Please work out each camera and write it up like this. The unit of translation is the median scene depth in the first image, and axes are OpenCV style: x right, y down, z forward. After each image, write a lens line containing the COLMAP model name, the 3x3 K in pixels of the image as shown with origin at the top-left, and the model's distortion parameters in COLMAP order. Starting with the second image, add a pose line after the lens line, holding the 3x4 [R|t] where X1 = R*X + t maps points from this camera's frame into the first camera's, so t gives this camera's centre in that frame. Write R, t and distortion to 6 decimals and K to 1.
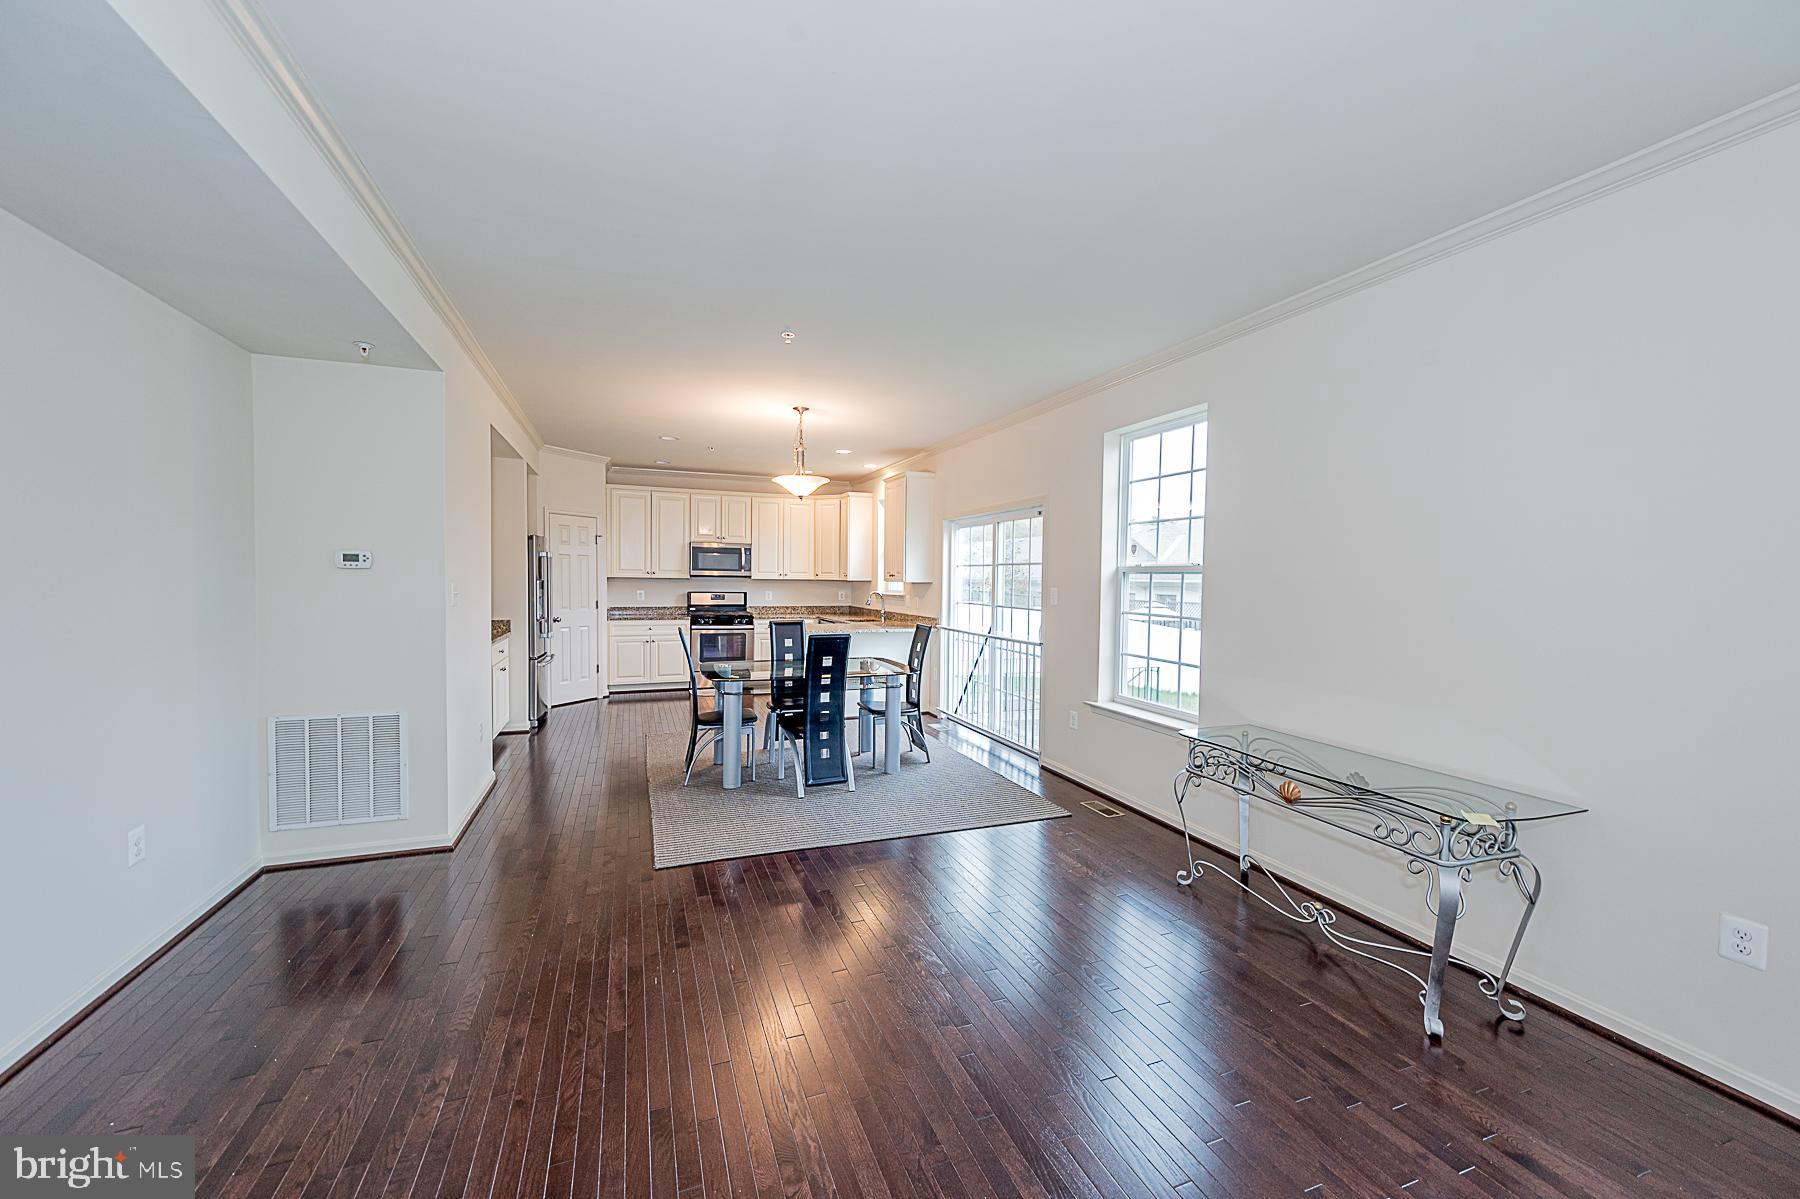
lens RADIAL K [[704.5, 0, 900.0], [0, 704.5, 599.5], [0, 0, 1]] dist [0.016783, -0.000025]
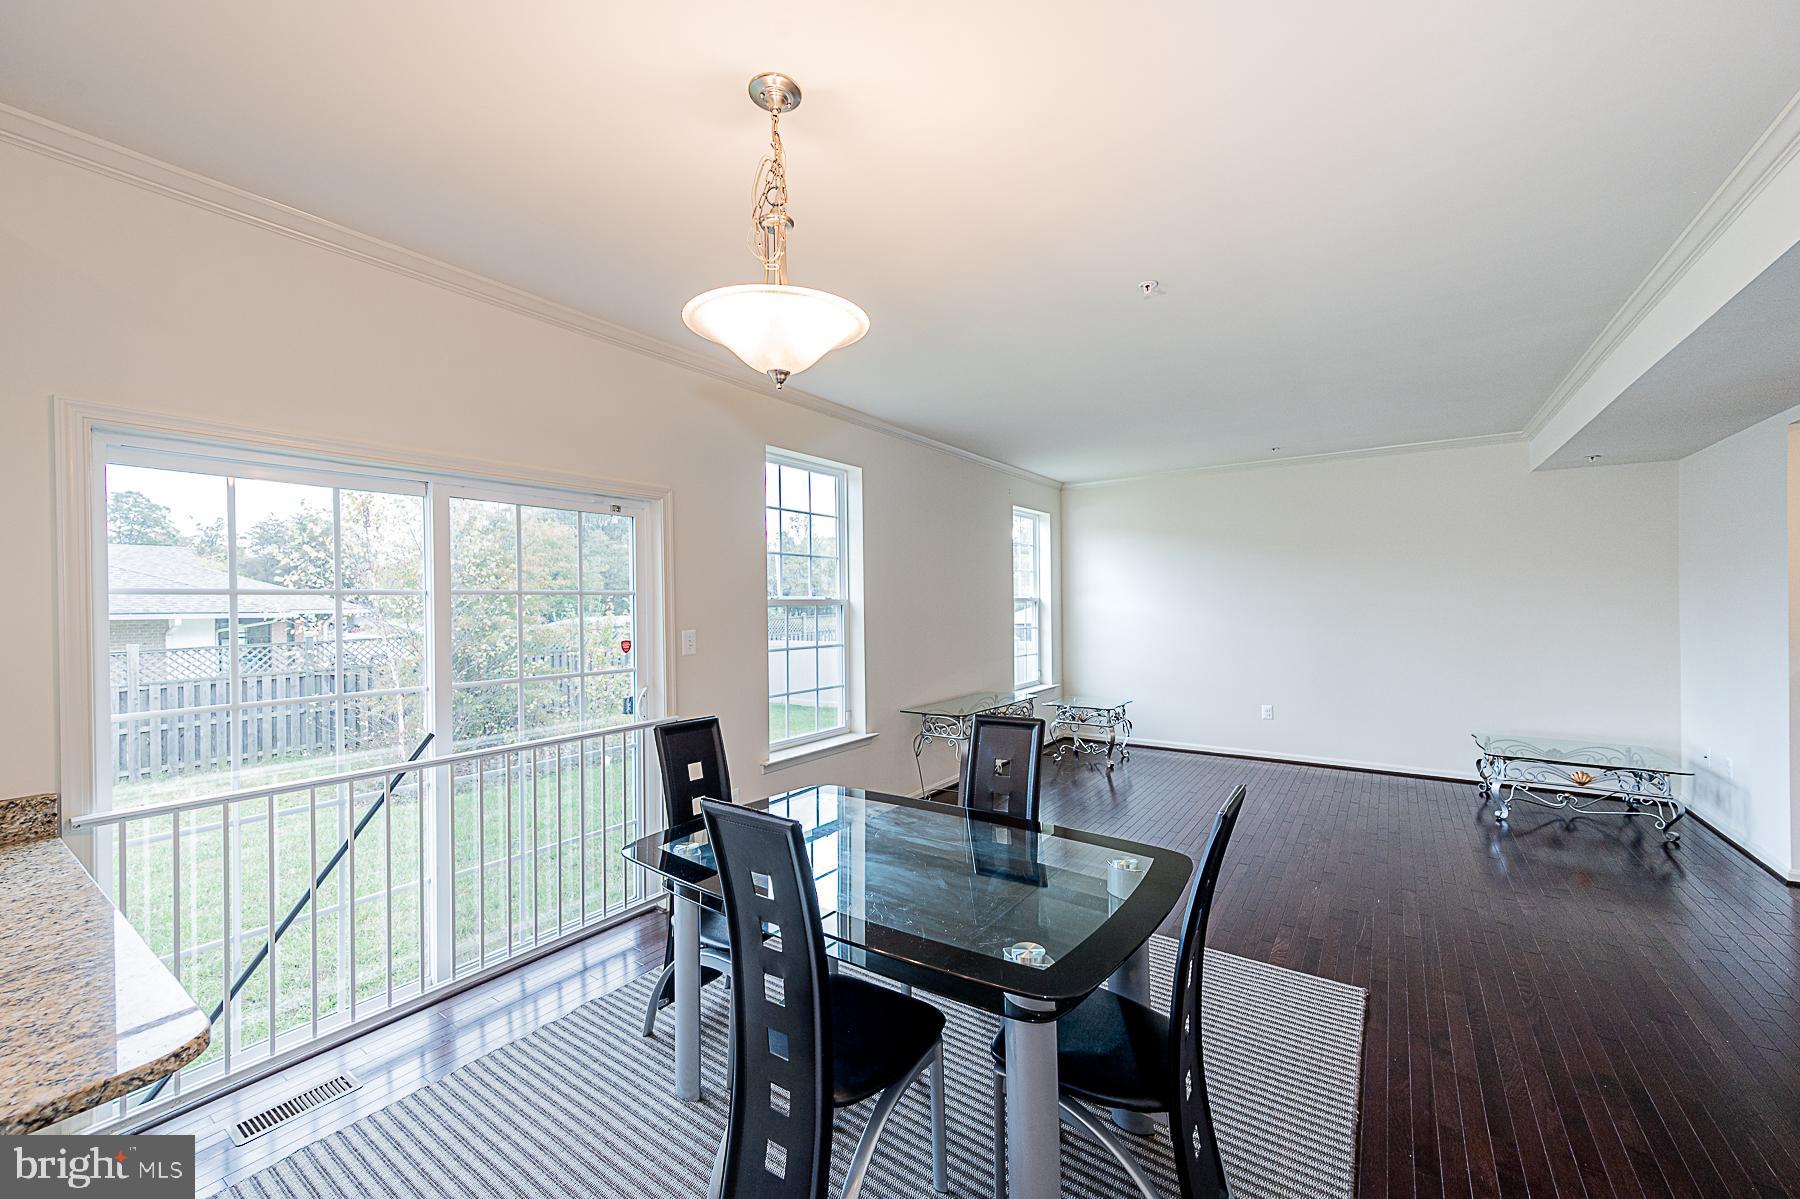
lens RADIAL K [[704.5, 0, 900.0], [0, 704.5, 599.5], [0, 0, 1]] dist [0.016783, -0.000025]
pose [[-0.564761, -0.000299, 0.825254, -0.378058], [0.033735, 0.999156, 0.023448, -0.046051], [-0.824565, 0.041082, -0.564274, 0.993081]]
